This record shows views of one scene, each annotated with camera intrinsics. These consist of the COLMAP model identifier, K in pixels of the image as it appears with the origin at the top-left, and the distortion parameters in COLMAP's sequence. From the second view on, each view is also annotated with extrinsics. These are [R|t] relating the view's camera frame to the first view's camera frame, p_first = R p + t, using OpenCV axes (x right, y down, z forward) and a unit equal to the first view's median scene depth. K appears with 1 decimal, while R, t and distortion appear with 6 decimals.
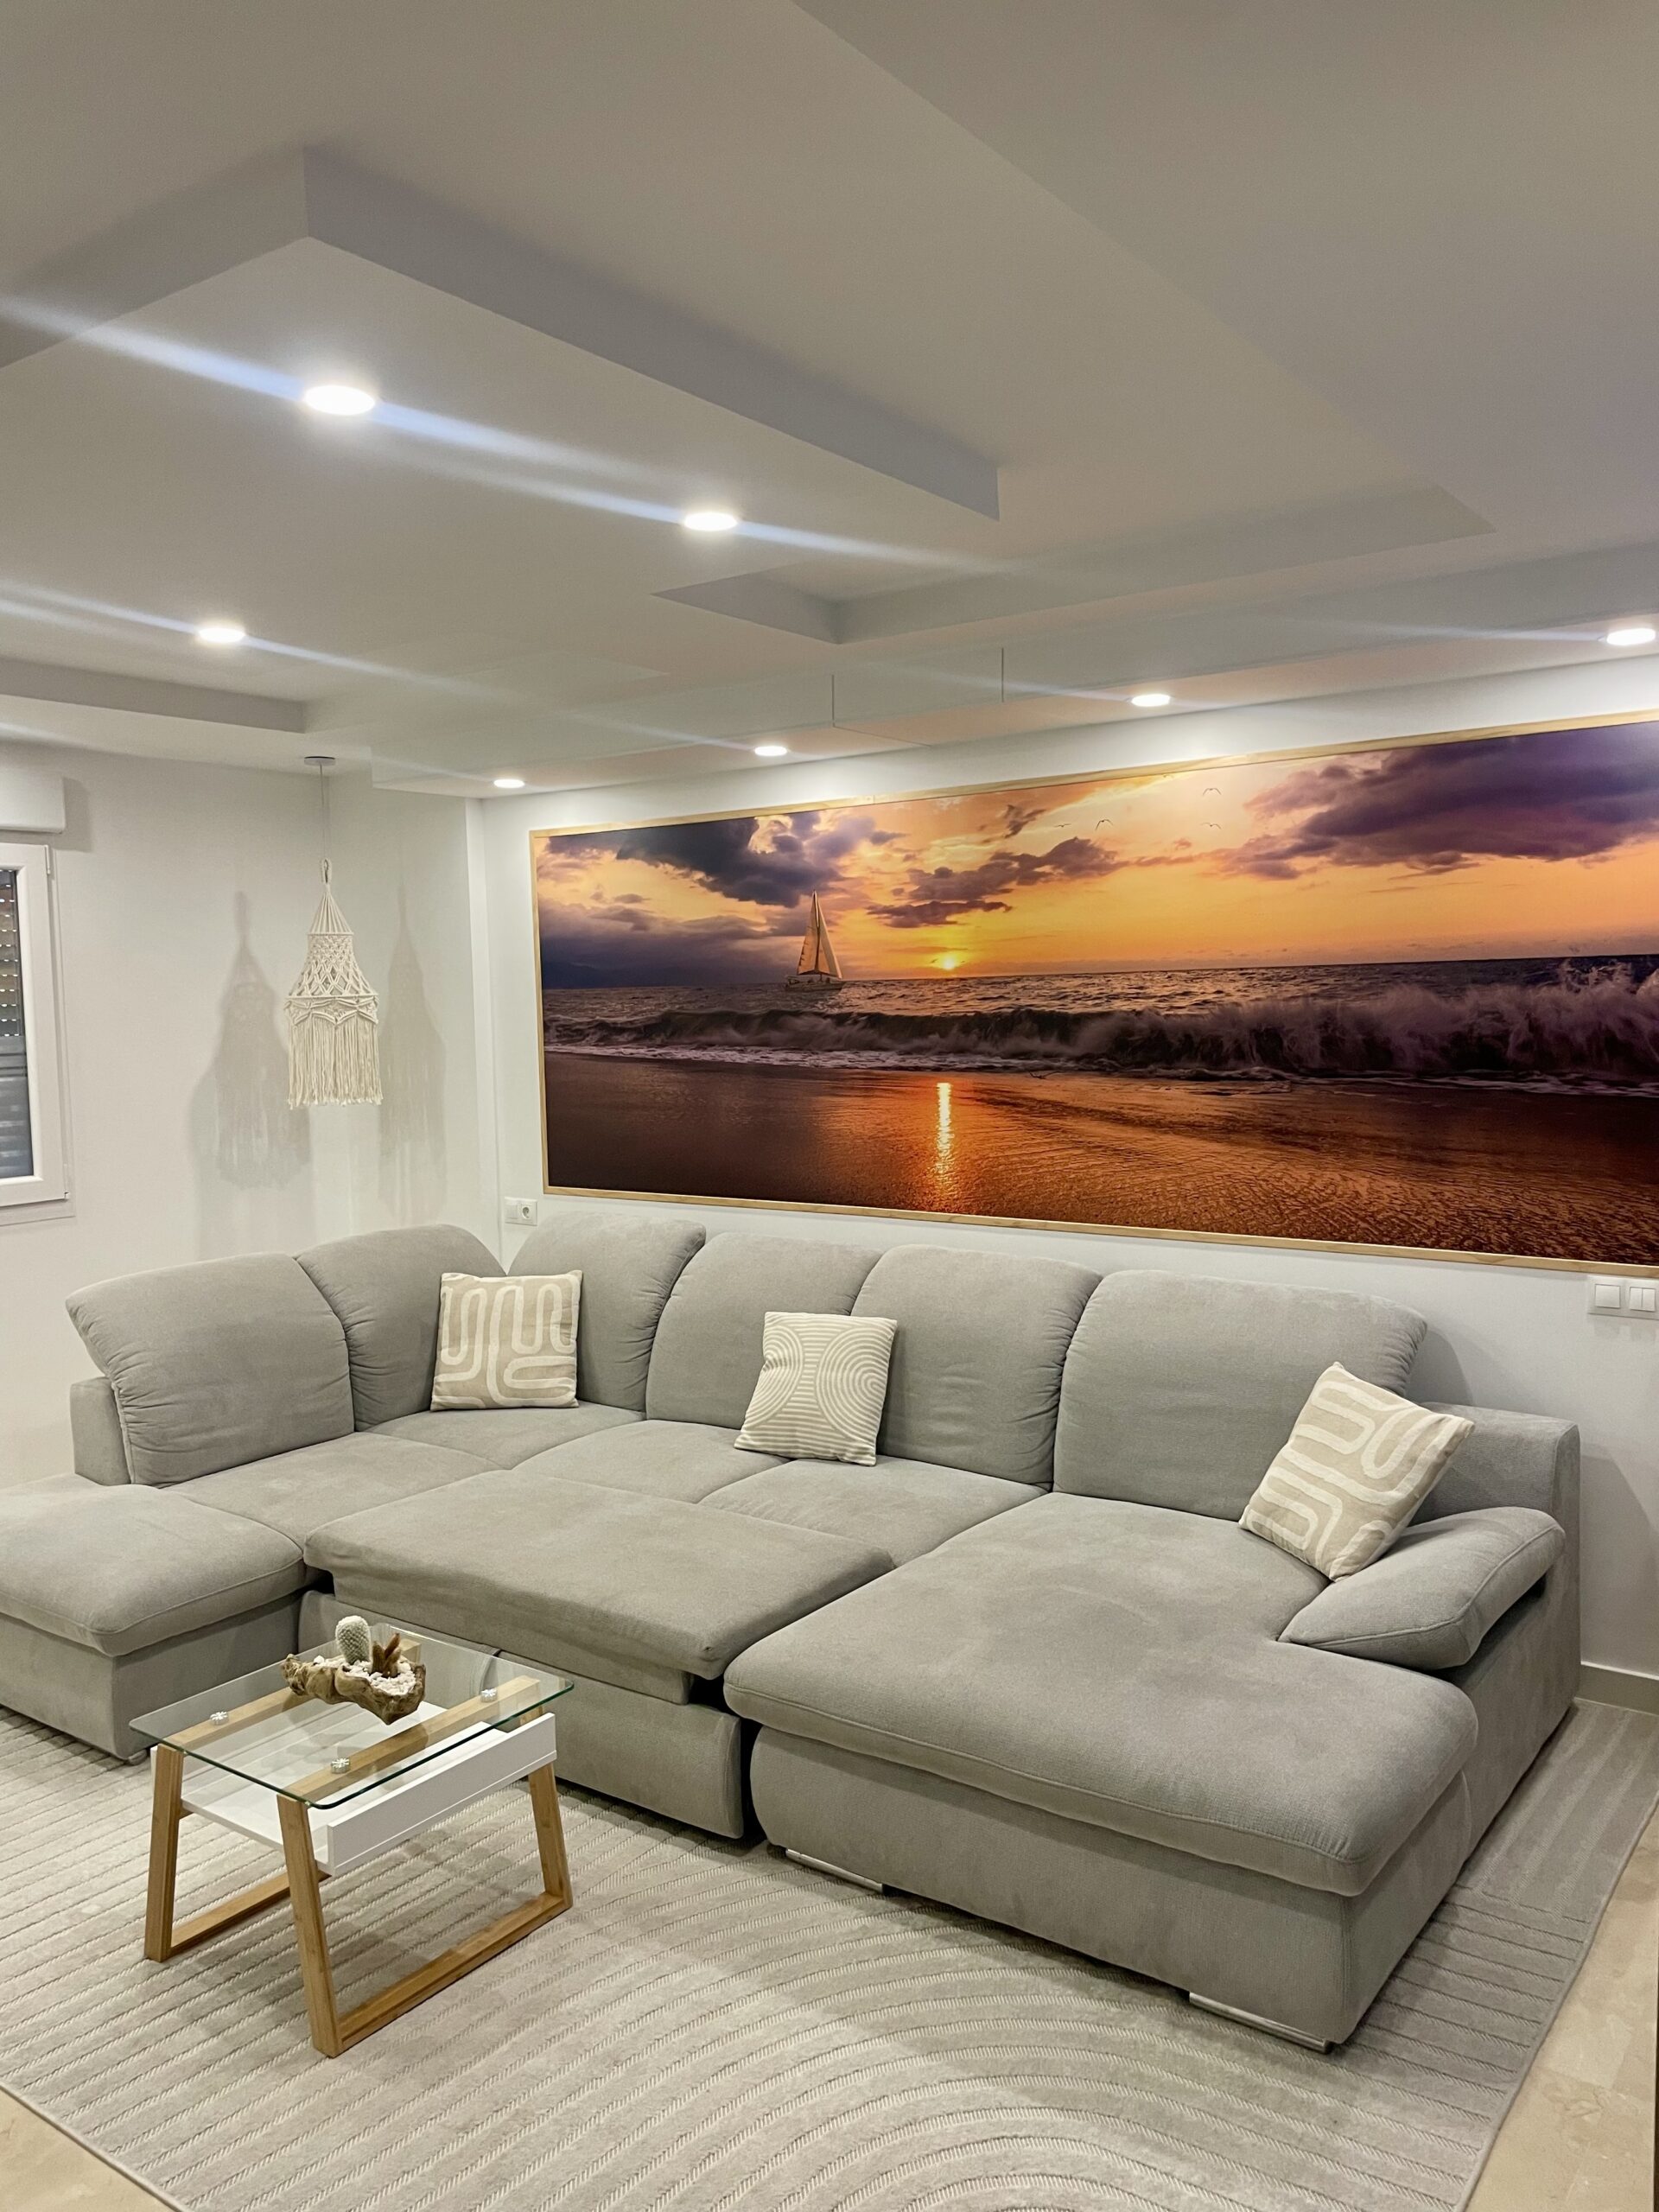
lens RADIAL K [[1675.9, 0, 832.7], [0, 1675.9, 1103.3], [0, 0, 1]] dist [0.067605, -0.079270]
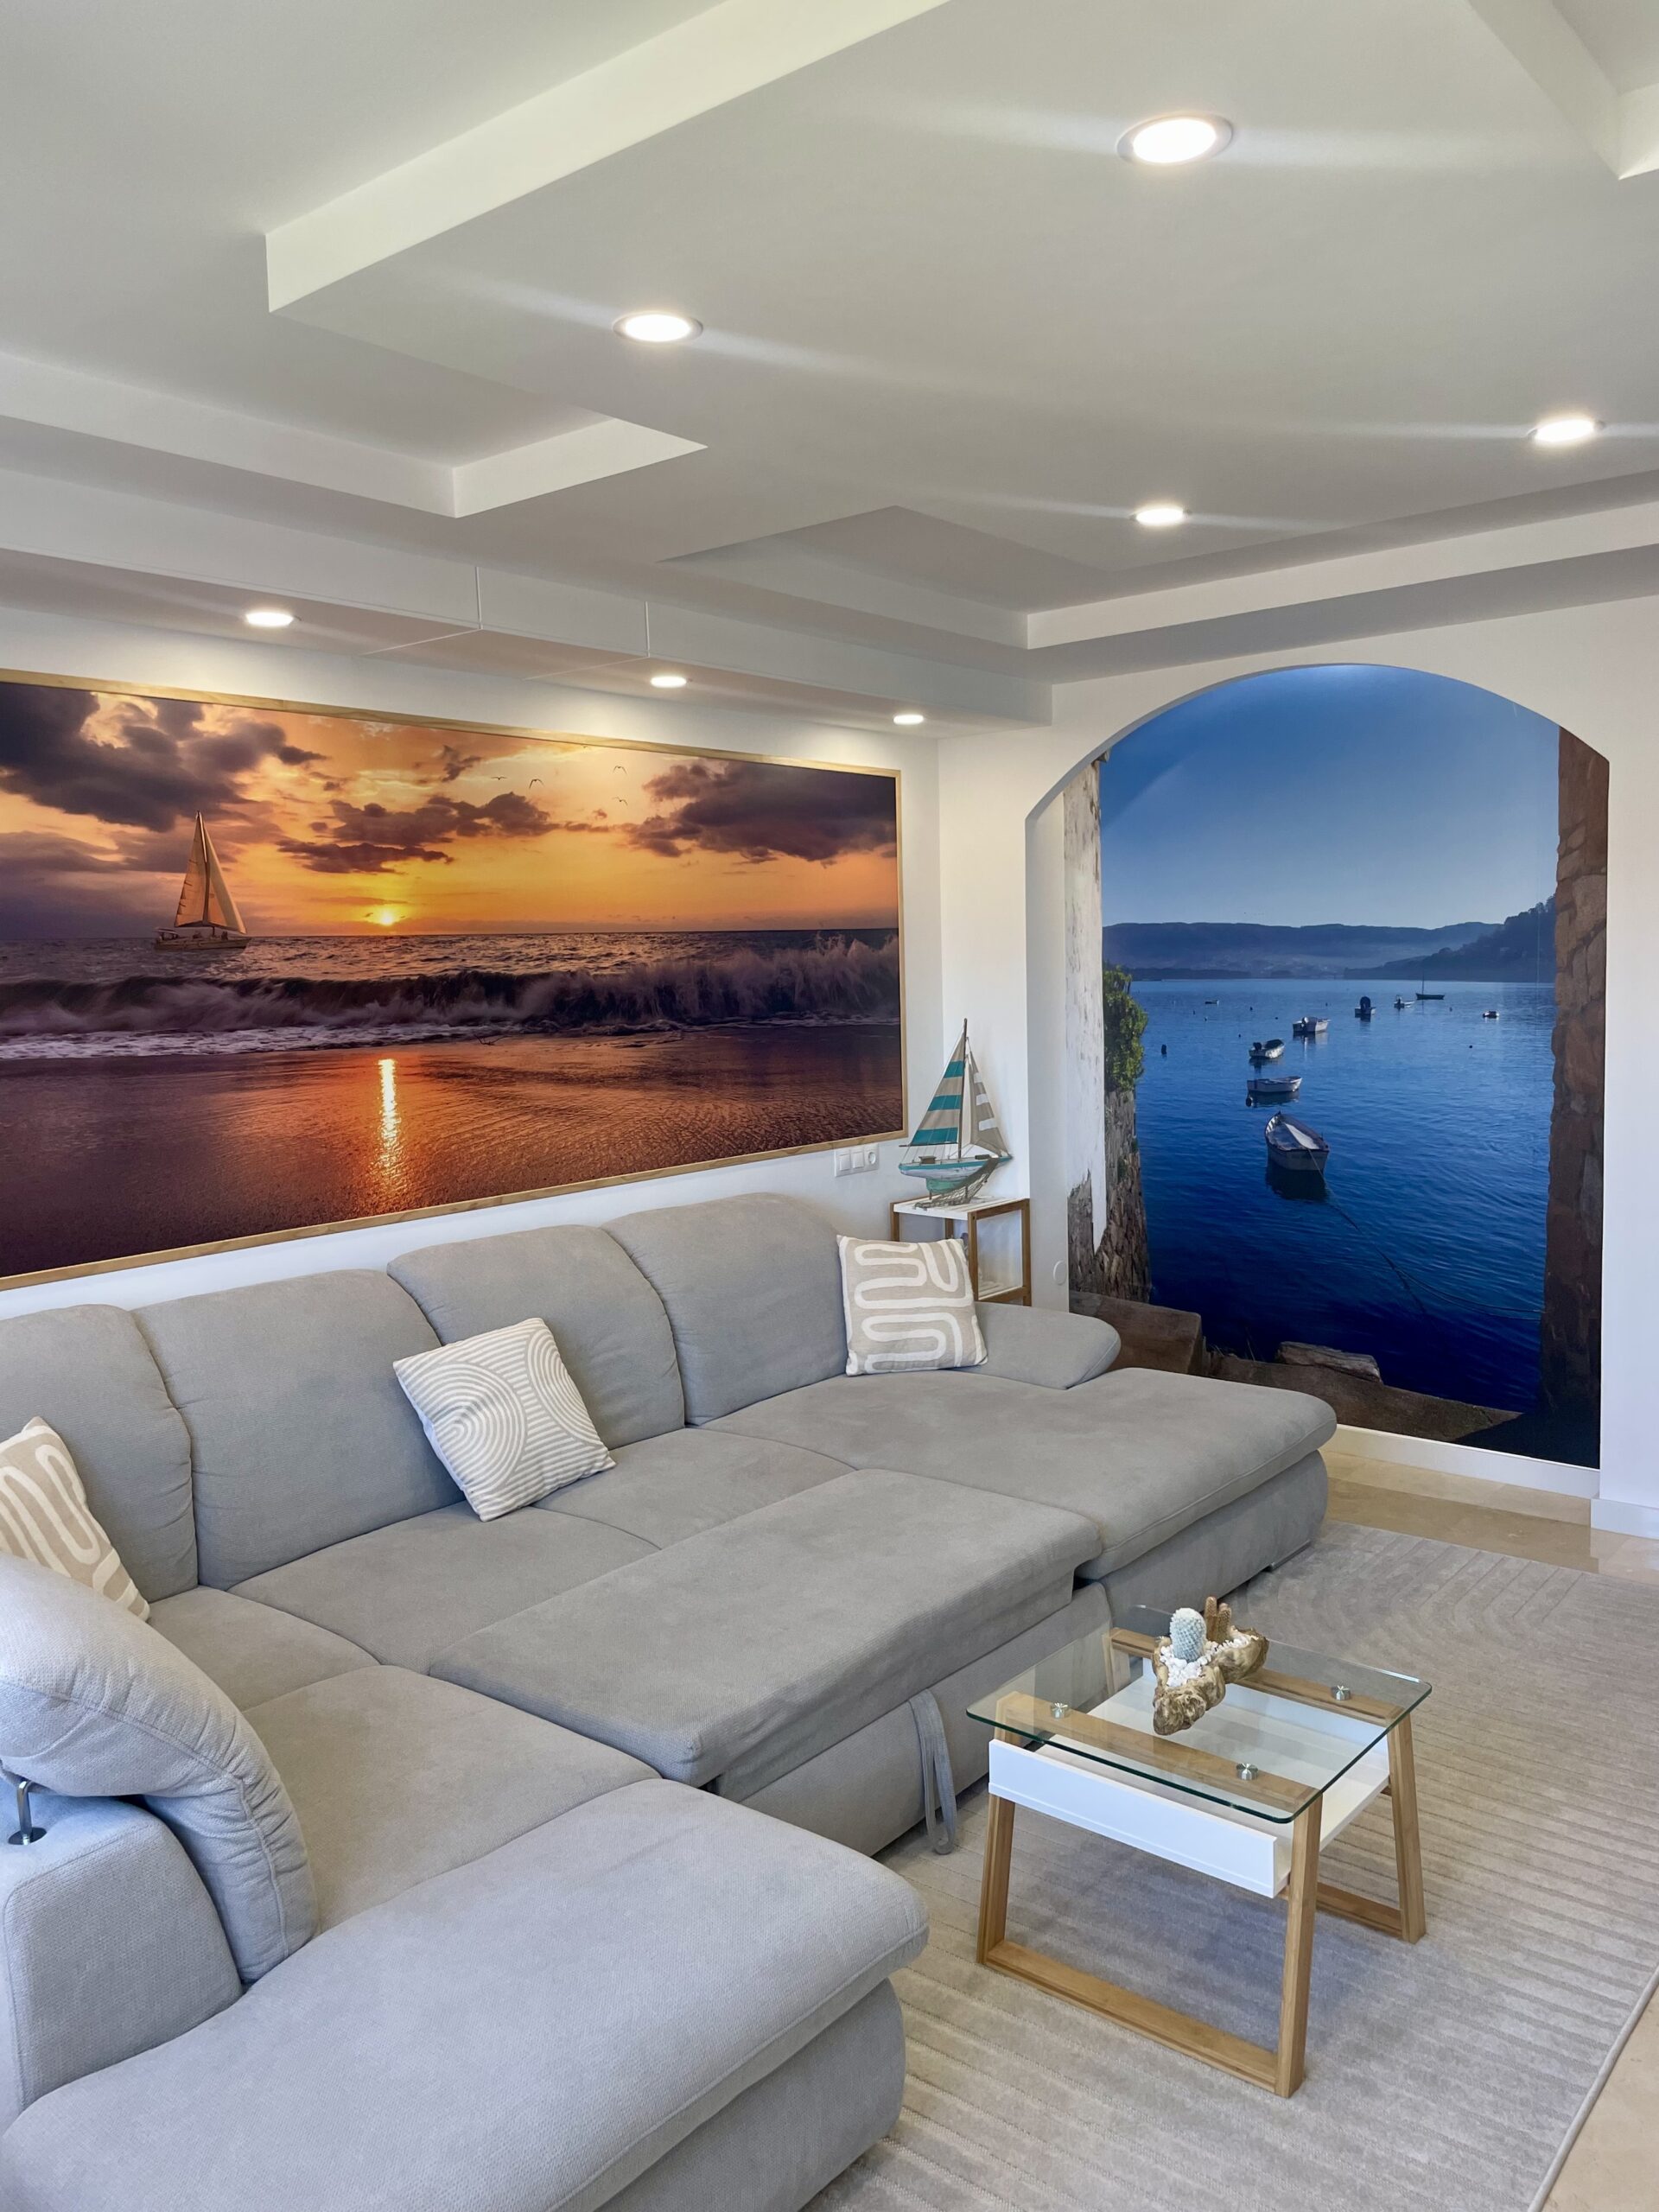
lens RADIAL K [[1675.9, 0, 840.7], [0, 1675.9, 1105.5], [0, 0, 1]] dist [0.067605, -0.079270]
pose [[0.045437, -0.069643, 0.996537, -0.804099], [0.091147, 0.993695, 0.065288, -0.024586], [-0.994800, 0.087865, 0.051498, 0.757330]]
